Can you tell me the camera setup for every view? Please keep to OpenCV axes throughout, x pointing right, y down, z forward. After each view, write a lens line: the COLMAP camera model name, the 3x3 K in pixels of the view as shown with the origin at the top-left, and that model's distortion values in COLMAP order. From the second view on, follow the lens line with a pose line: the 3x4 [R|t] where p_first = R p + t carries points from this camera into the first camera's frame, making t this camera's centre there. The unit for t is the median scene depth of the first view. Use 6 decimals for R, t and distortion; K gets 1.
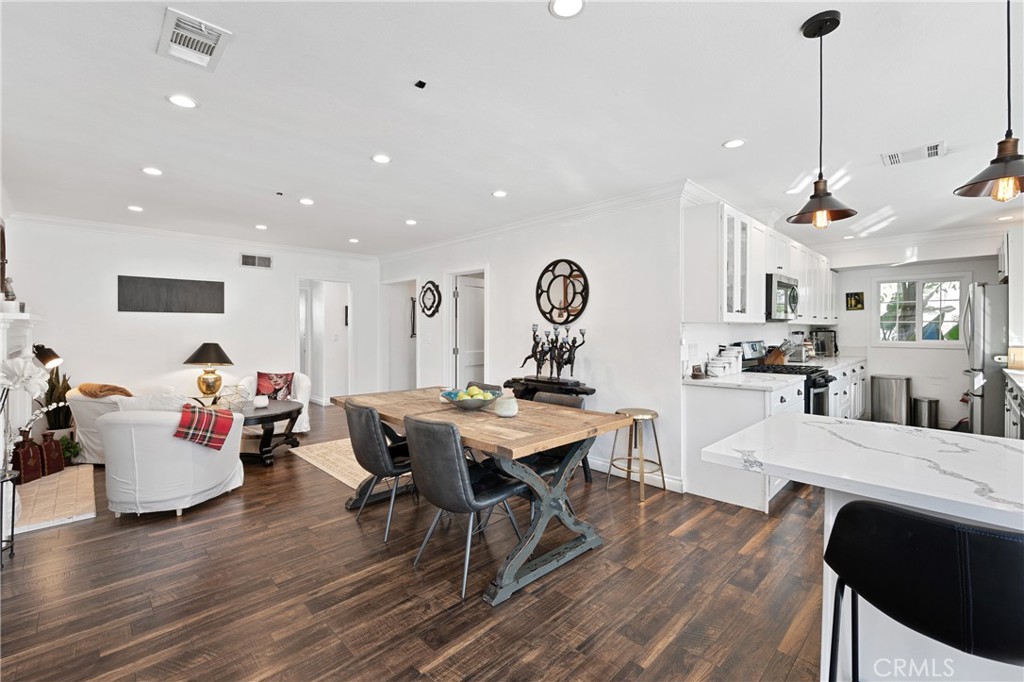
lens RADIAL K [[436.7, 0, 508.7], [0, 436.7, 332.7], [0, 0, 1]] dist [0.001516, -0.000403]
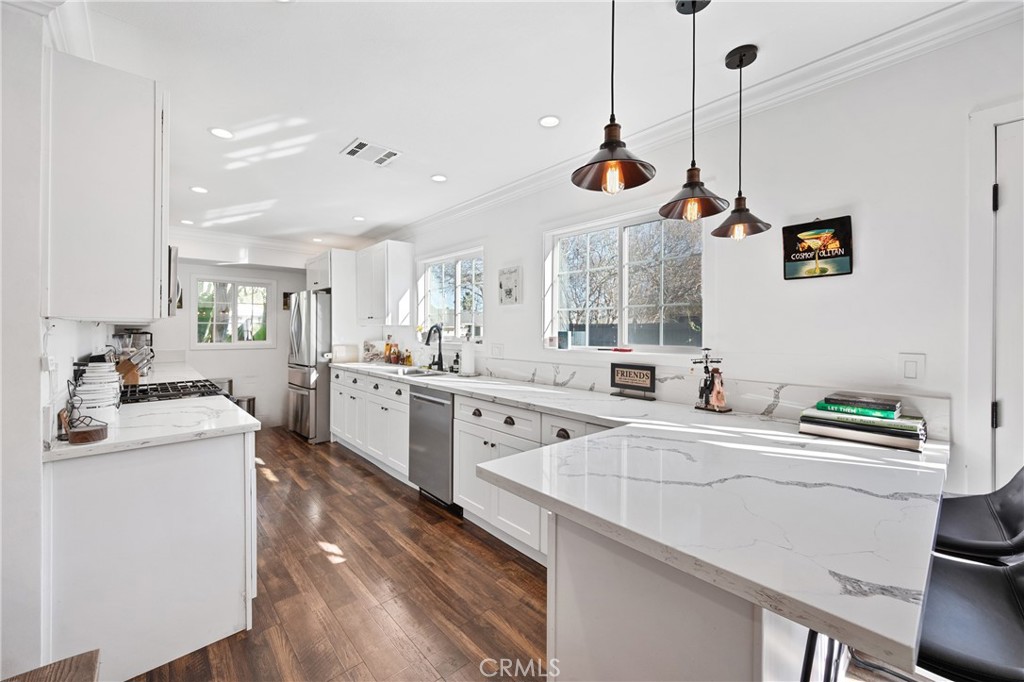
lens RADIAL K [[406.9, 0, 513.1], [0, 406.9, 330.4], [0, 0, 1]] dist [0.001356, -0.000121]
pose [[0.036978, 0.000288, 0.999316, 0.020183], [0.004742, 0.999989, -0.000464, -0.006863], [-0.999305, 0.004756, 0.036976, 0.435514]]
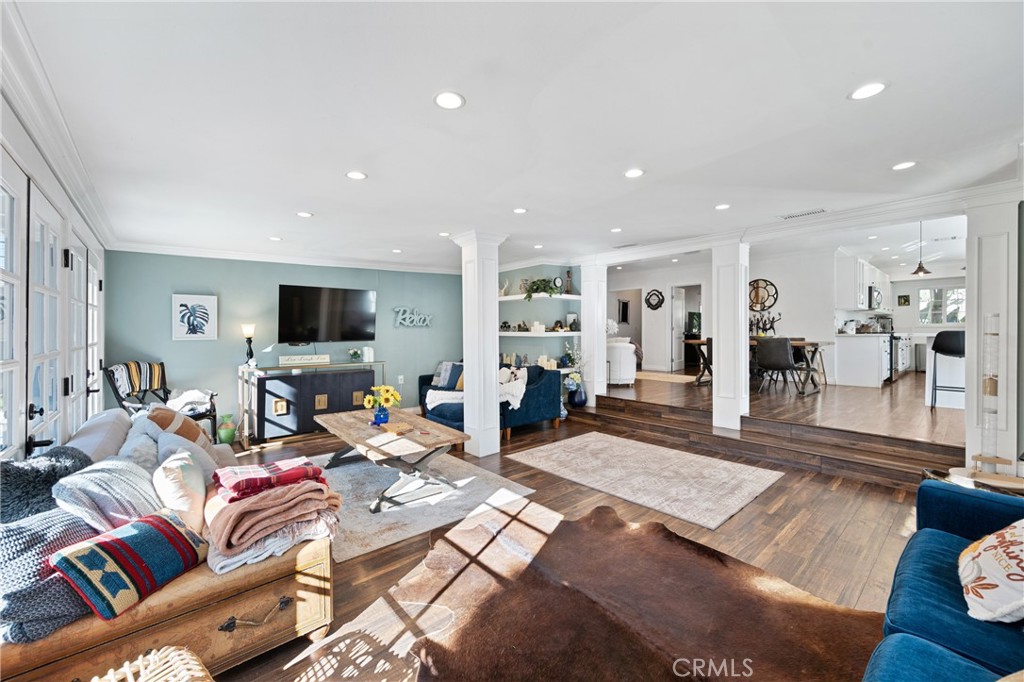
lens RADIAL K [[406.9, 0, 513.1], [0, 406.9, 330.4], [0, 0, 1]] dist [0.001356, -0.000121]
pose [[0.998683, 0.000843, -0.051290, -0.949946], [-0.001460, 0.999927, -0.011986, 0.096660], [0.051276, 0.012045, 0.998612, -0.969507]]
